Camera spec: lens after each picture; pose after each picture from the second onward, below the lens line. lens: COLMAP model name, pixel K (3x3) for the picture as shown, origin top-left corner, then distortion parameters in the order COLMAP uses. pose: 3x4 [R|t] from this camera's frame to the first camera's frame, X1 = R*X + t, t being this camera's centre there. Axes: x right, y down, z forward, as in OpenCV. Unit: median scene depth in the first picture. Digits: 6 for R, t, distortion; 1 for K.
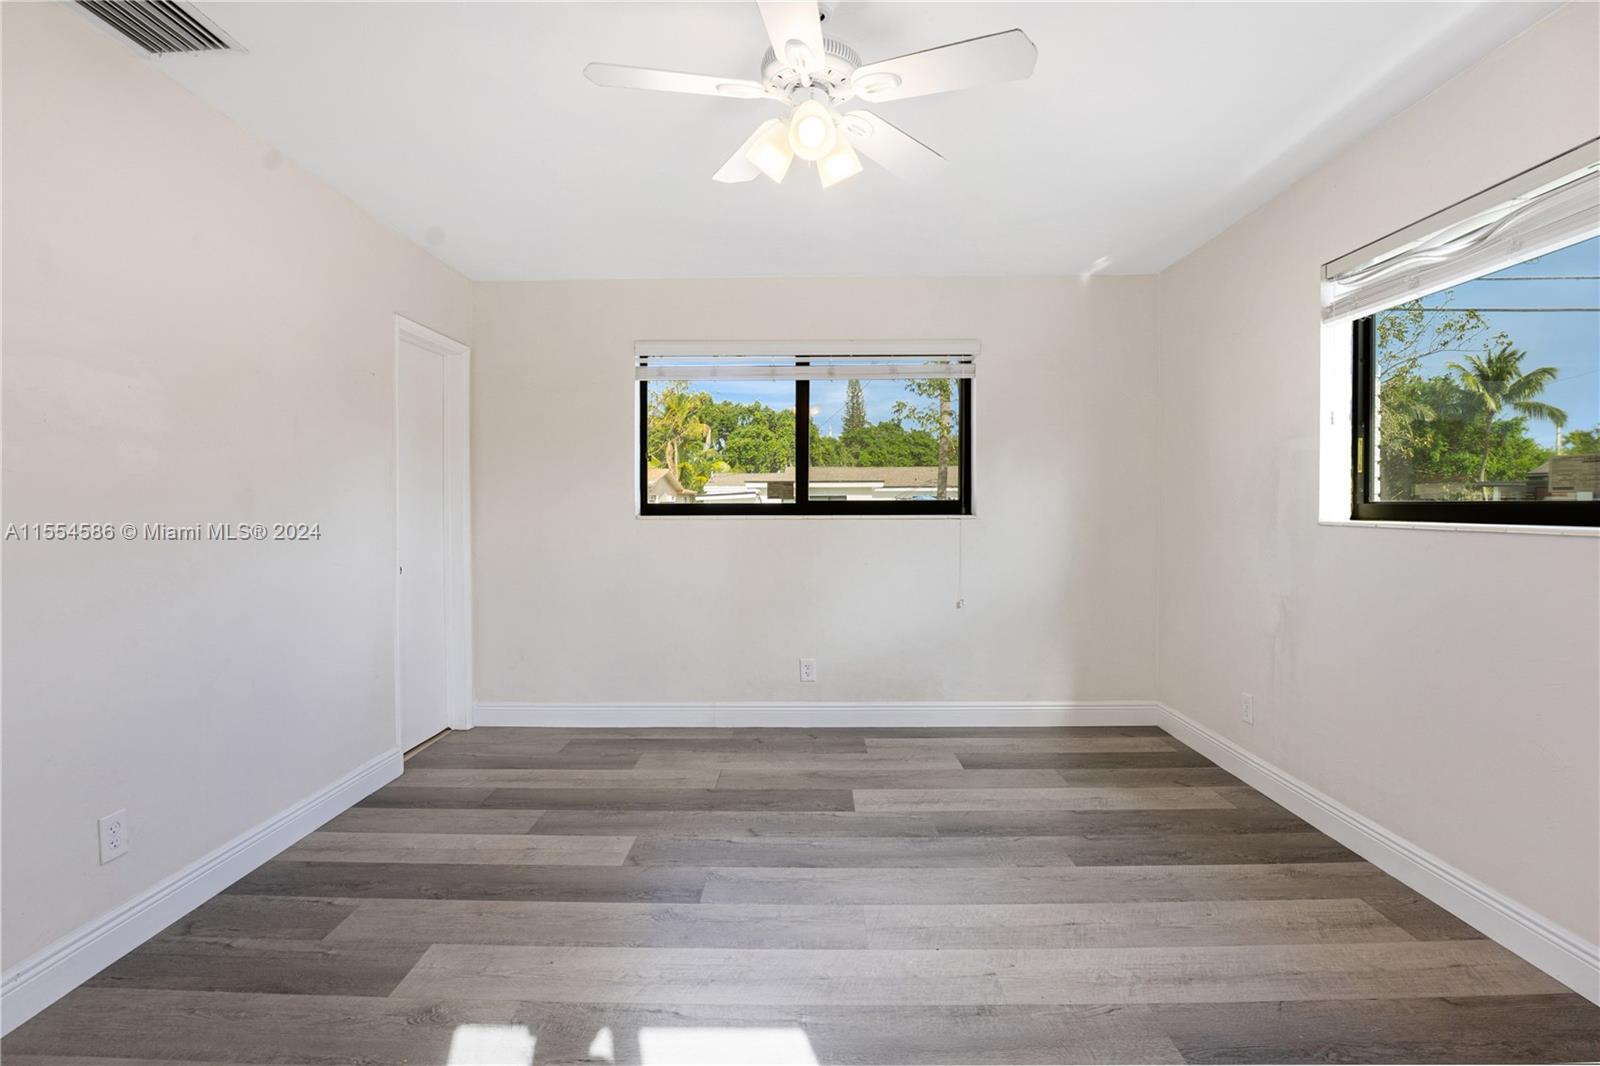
lens RADIAL K [[729.4, 0, 797.6], [0, 729.4, 523.5], [0, 0, 1]] dist [-0.025263, 0.003300]
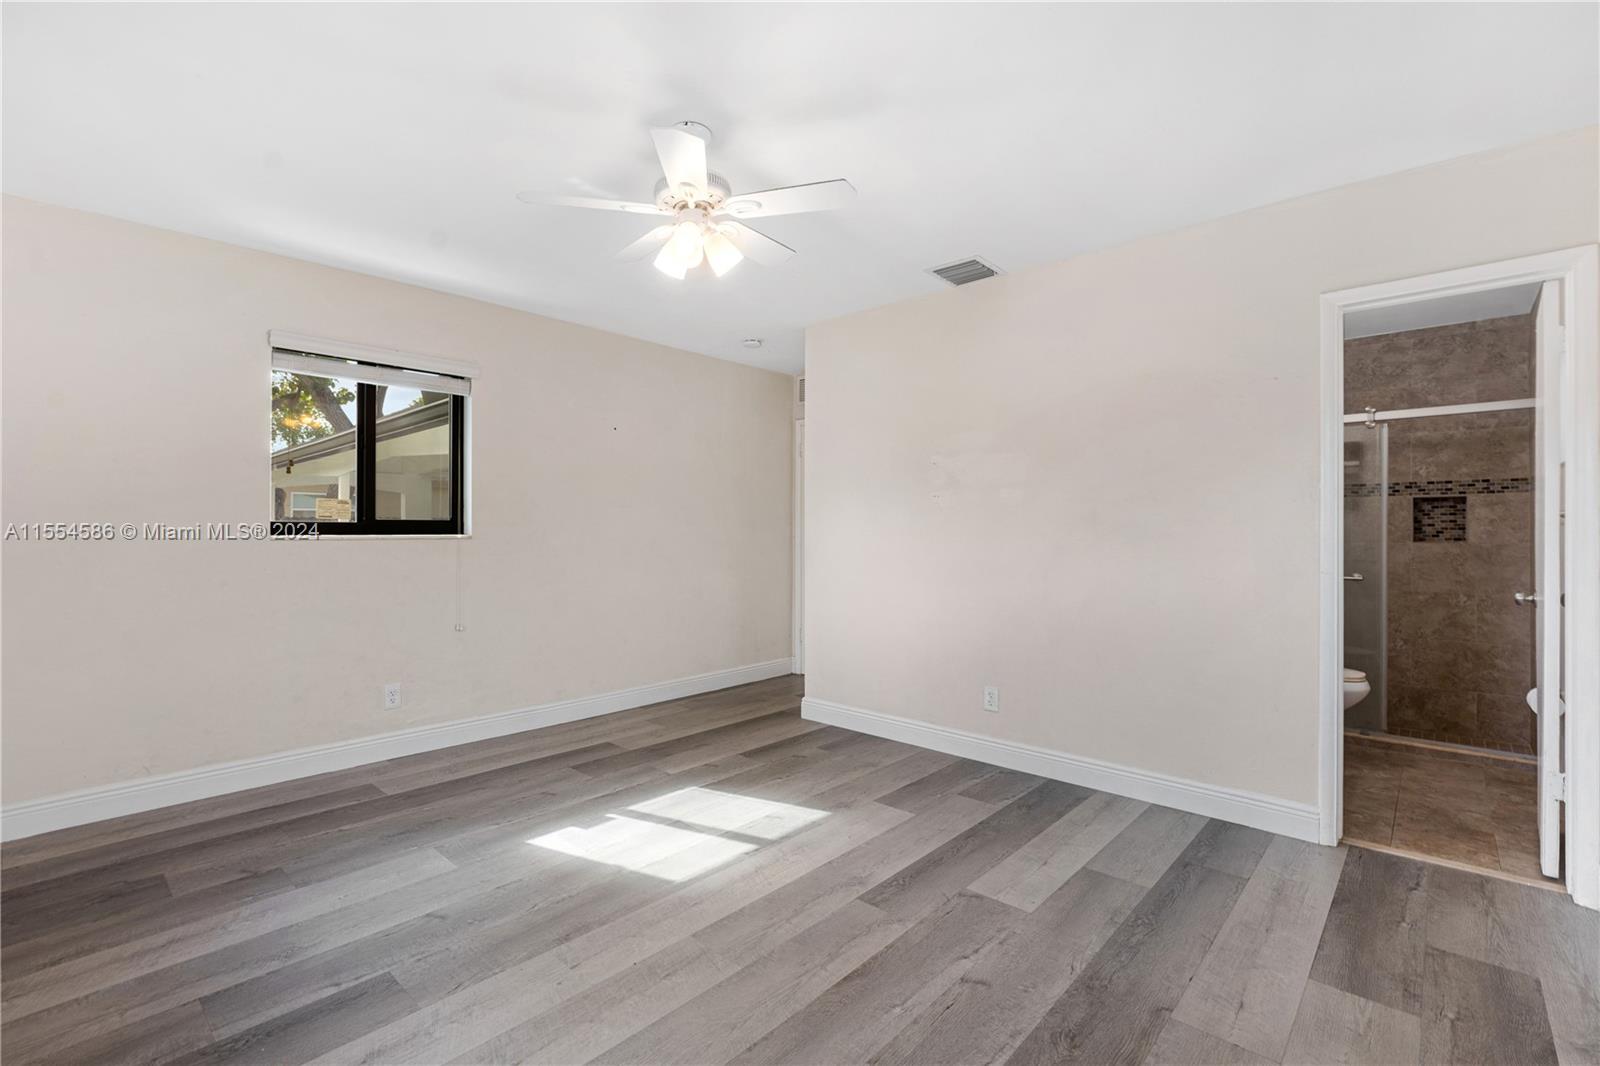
lens RADIAL K [[729.4, 0, 796.4], [0, 729.4, 533.4], [0, 0, 1]] dist [-0.025263, 0.003300]
pose [[-0.669802, -0.001683, -0.742538, 0.641363], [-0.022461, 0.999586, 0.017995, -0.017357], [0.742200, 0.028731, -0.669562, 1.487823]]
